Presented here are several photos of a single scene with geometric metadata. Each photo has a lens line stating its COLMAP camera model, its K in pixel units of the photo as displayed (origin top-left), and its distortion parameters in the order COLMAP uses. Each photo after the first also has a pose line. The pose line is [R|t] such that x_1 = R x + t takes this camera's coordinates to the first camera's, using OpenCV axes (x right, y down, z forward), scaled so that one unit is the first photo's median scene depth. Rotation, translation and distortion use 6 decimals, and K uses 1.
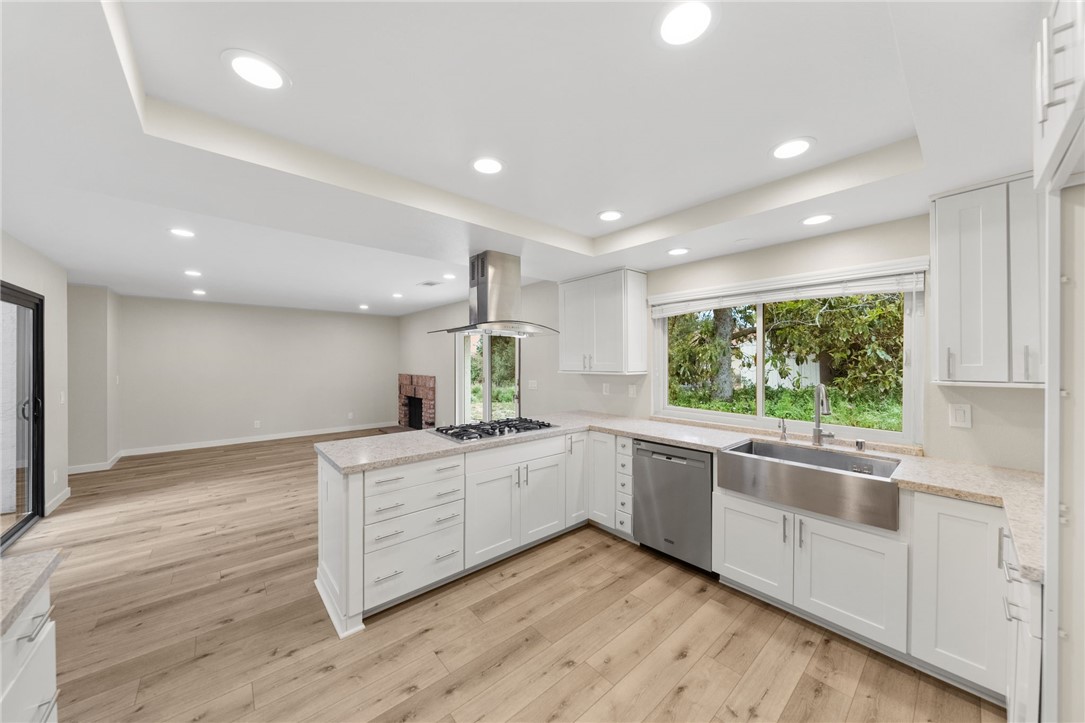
lens RADIAL K [[376.5, 0, 542.9], [0, 376.5, 360.6], [0, 0, 1]] dist [-0.000339, -0.000062]
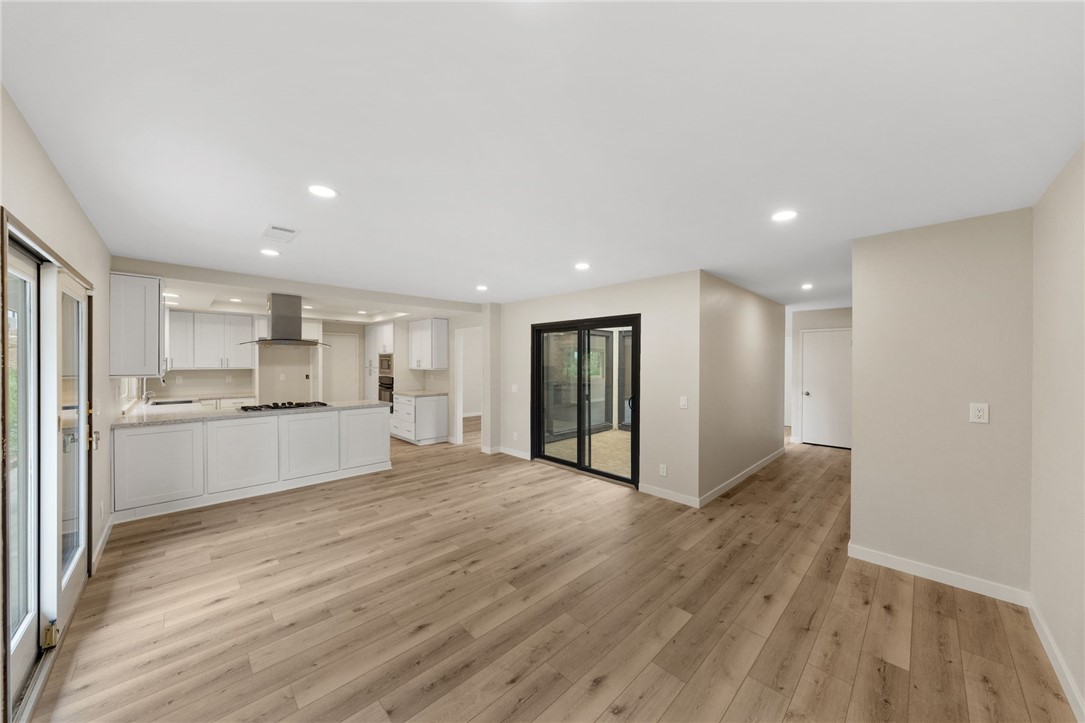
lens RADIAL K [[376.5, 0, 542.9], [0, 376.5, 360.6], [0, 0, 1]] dist [-0.000339, -0.000062]
pose [[-0.998243, -0.003979, -0.059114, -1.164554], [-0.003960, 0.999992, -0.000433, -0.017072], [0.059115, -0.000198, -0.998251, 2.779076]]
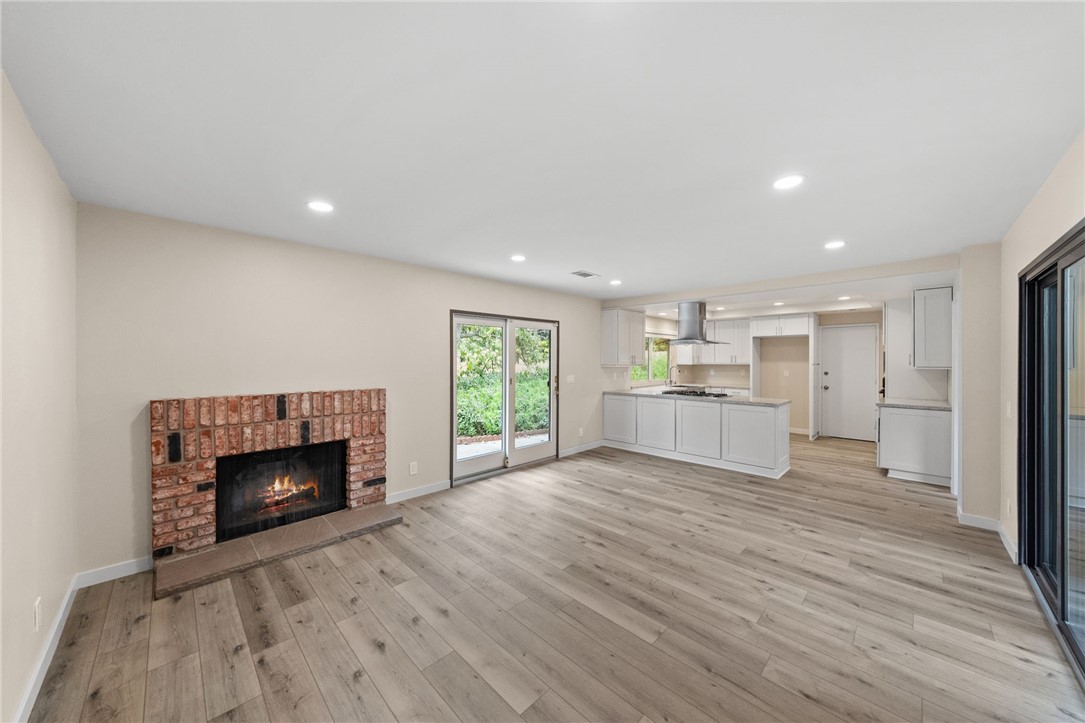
lens RADIAL K [[376.5, 0, 542.9], [0, 376.5, 360.6], [0, 0, 1]] dist [-0.000339, -0.000062]
pose [[-0.073257, -0.004218, 0.997304, -2.078986], [0.001904, 0.999989, 0.004369, -0.003217], [-0.997311, 0.002219, -0.073248, 2.012028]]
